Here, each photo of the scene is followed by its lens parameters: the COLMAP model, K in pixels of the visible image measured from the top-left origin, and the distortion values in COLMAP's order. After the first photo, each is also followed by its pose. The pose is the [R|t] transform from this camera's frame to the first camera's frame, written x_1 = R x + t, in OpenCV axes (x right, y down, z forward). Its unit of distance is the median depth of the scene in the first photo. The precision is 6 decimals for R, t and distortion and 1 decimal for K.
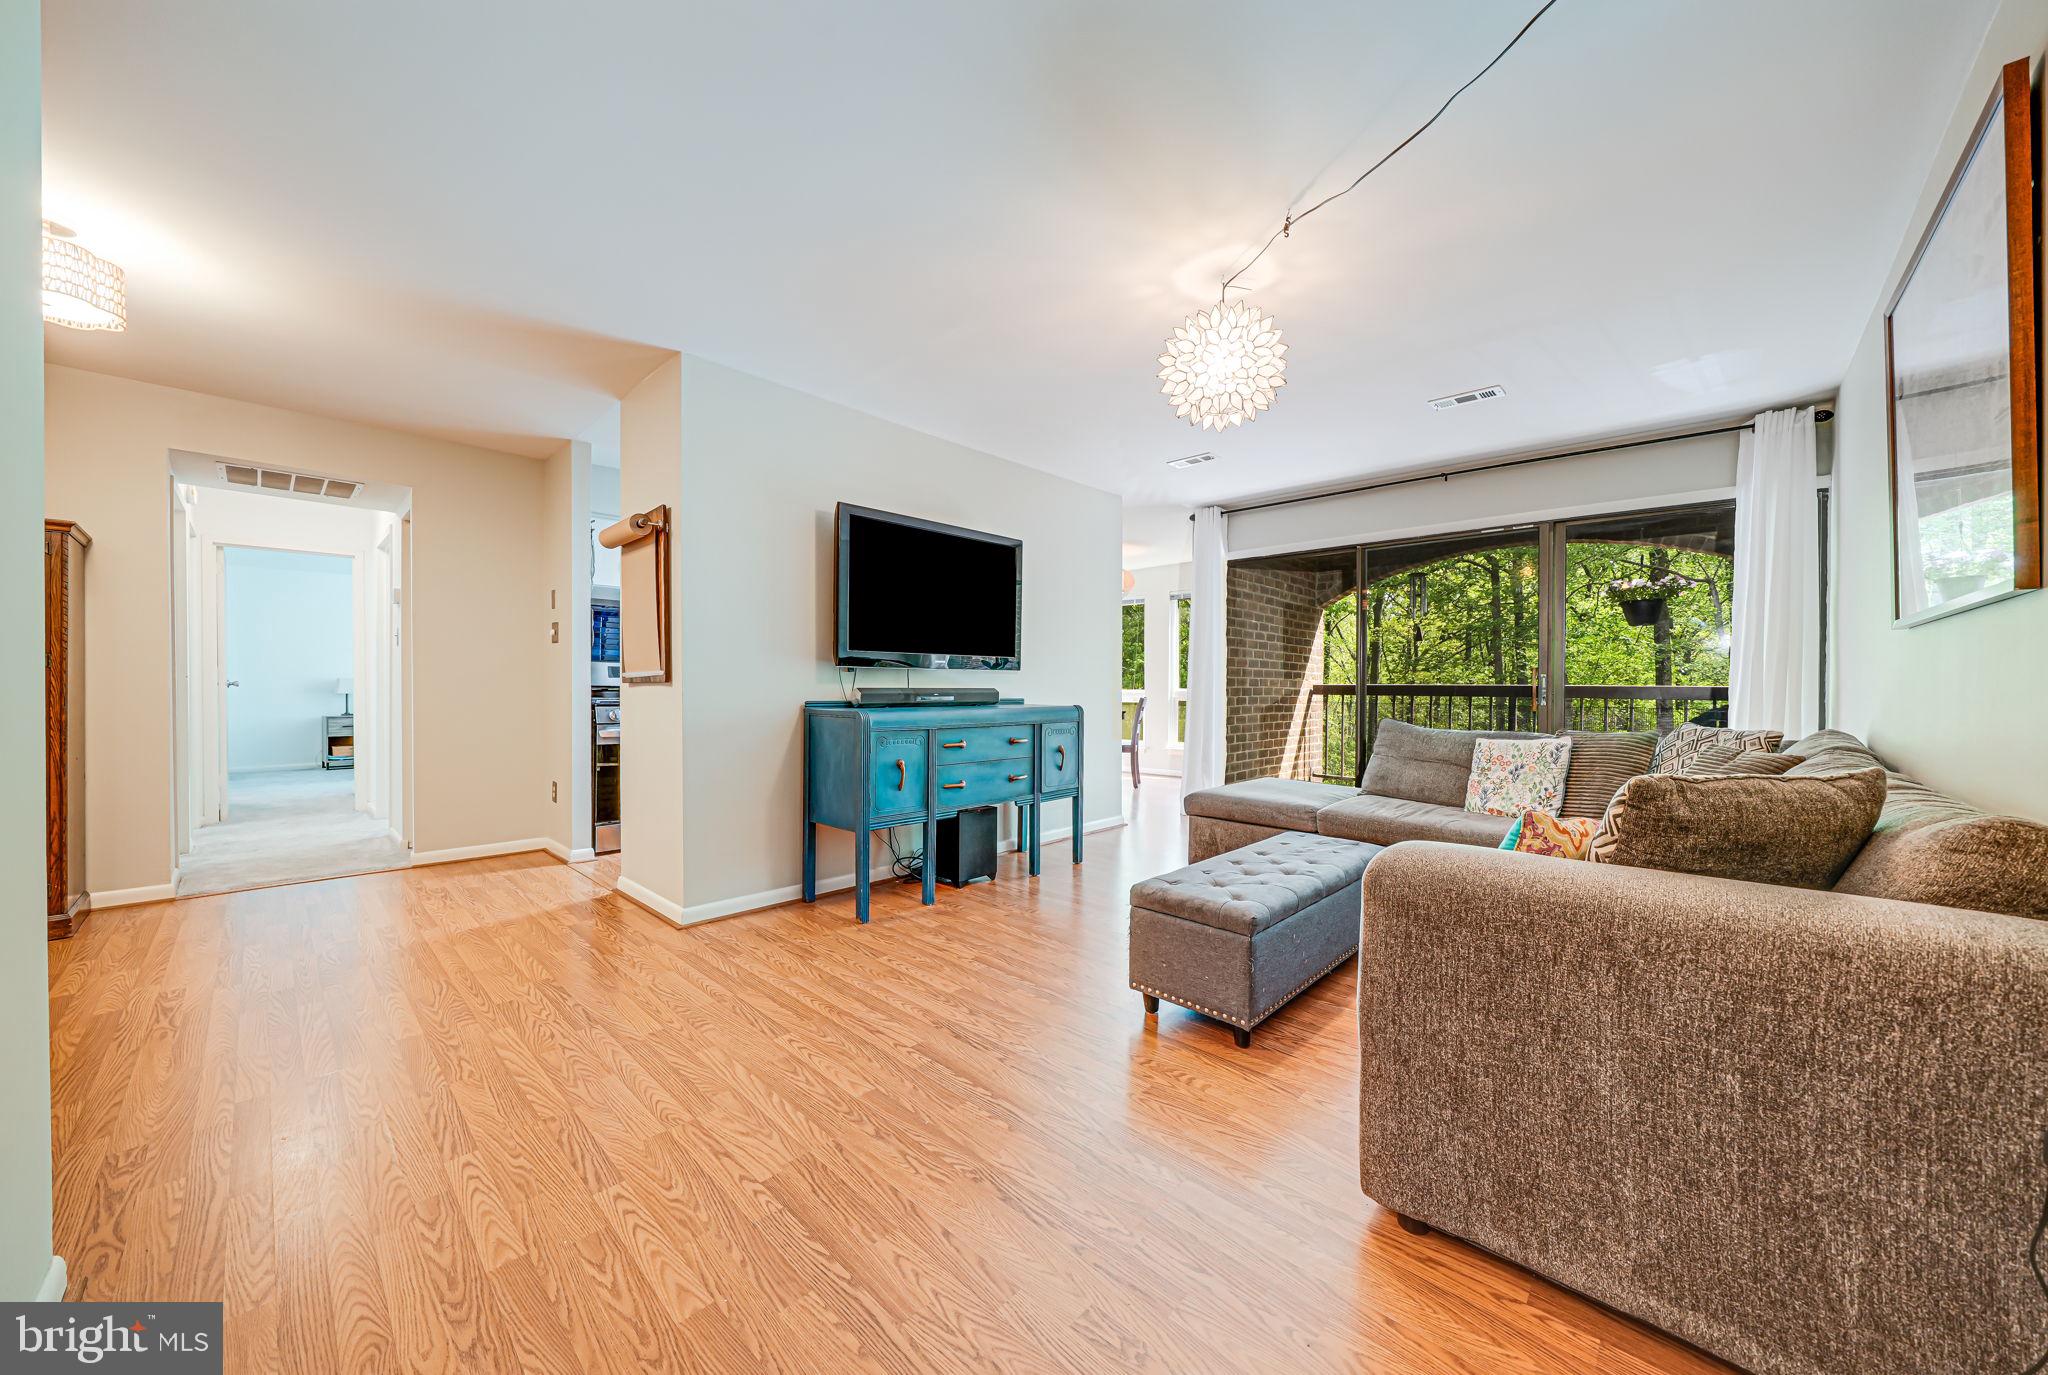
lens RADIAL K [[721.7, 0, 1020.0], [0, 721.7, 694.8], [0, 0, 1]] dist [-0.006736, 0.000408]
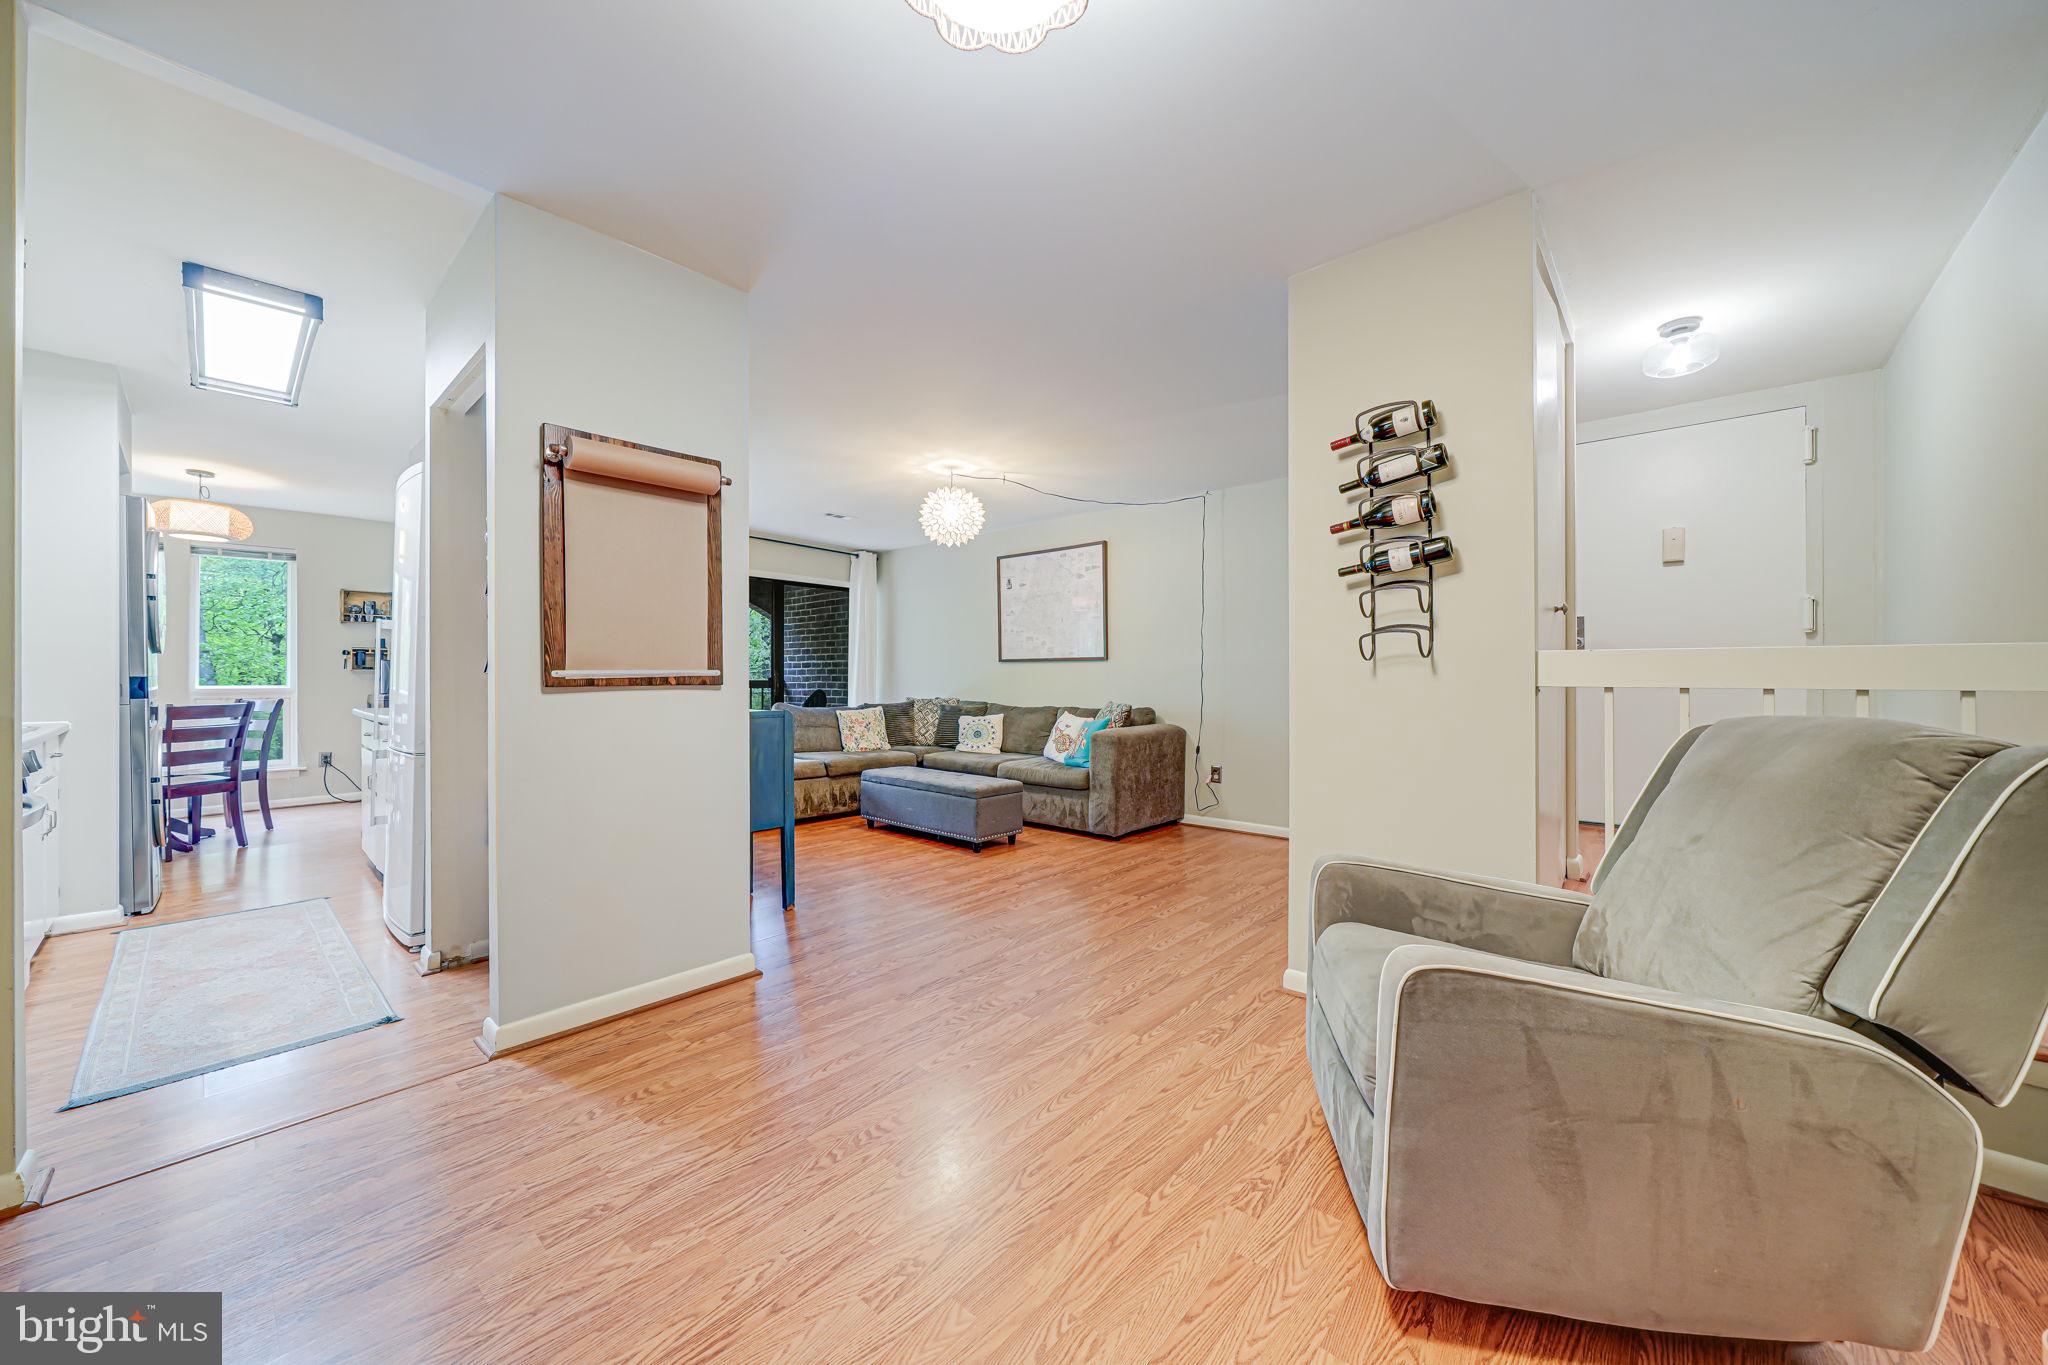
lens RADIAL K [[736.3, 0, 1025.3], [0, 736.3, 679.8], [0, 0, 1]] dist [-0.007236, 0.000496]
pose [[-0.038062, -0.005819, 0.999258, -1.223026], [0.011785, 0.999911, 0.006272, -0.022024], [-0.999206, 0.012014, -0.037990, 0.646068]]
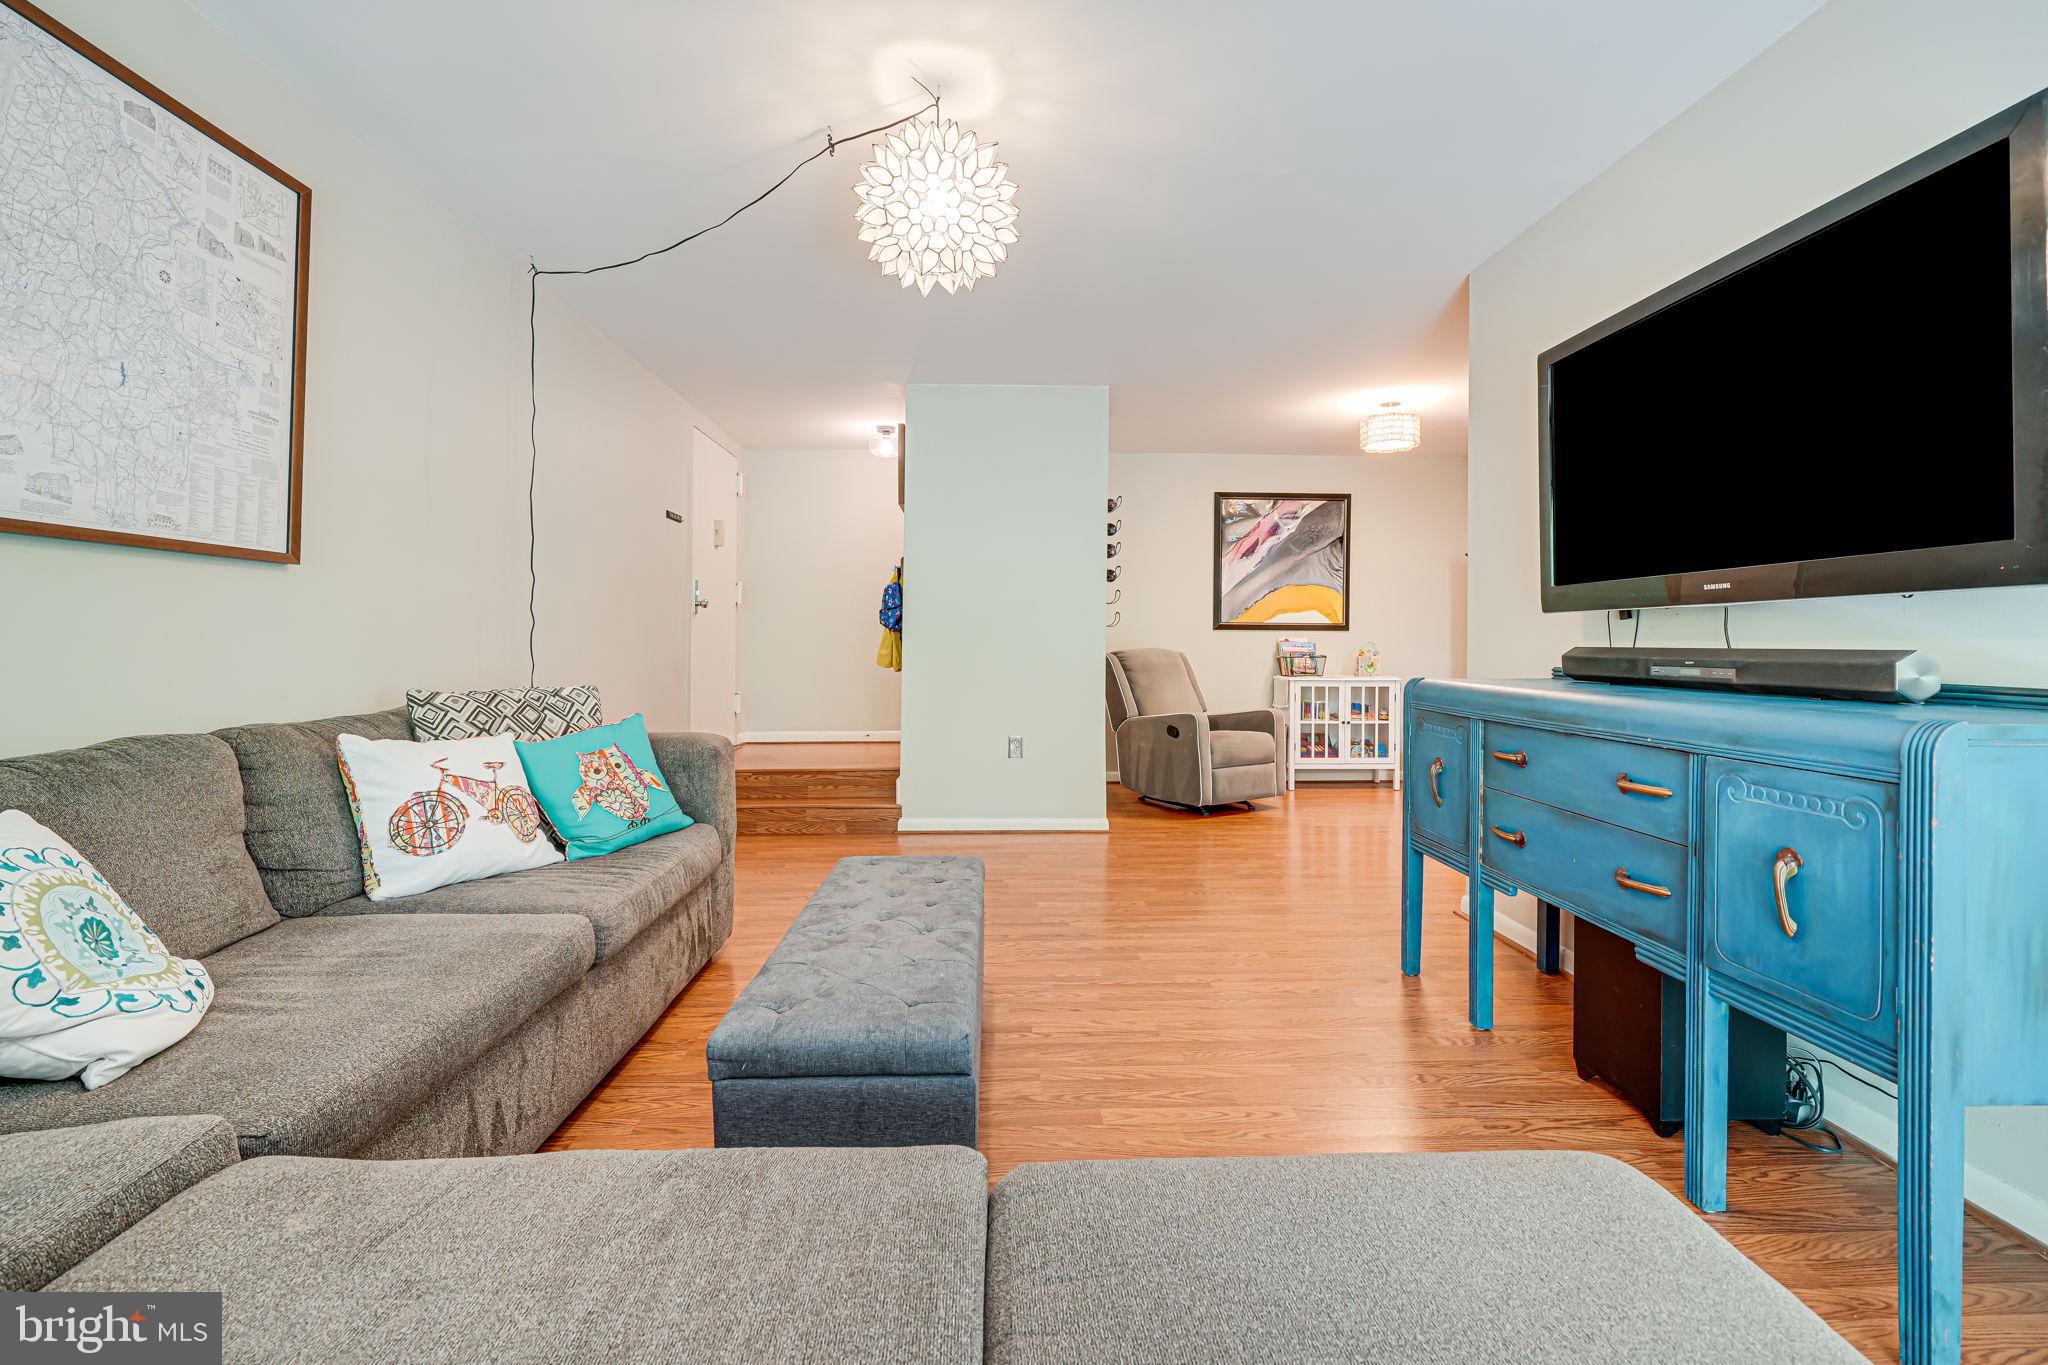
lens RADIAL K [[857.9, 0, 1014.9], [0, 857.9, 636.9], [0, 0, 1]] dist [-0.001950, -0.000156]
pose [[-0.706121, -0.012604, -0.707979, 0.618382], [-0.016990, 0.999855, -0.000854, -0.010280], [0.707887, 0.011425, -0.706233, 1.232085]]
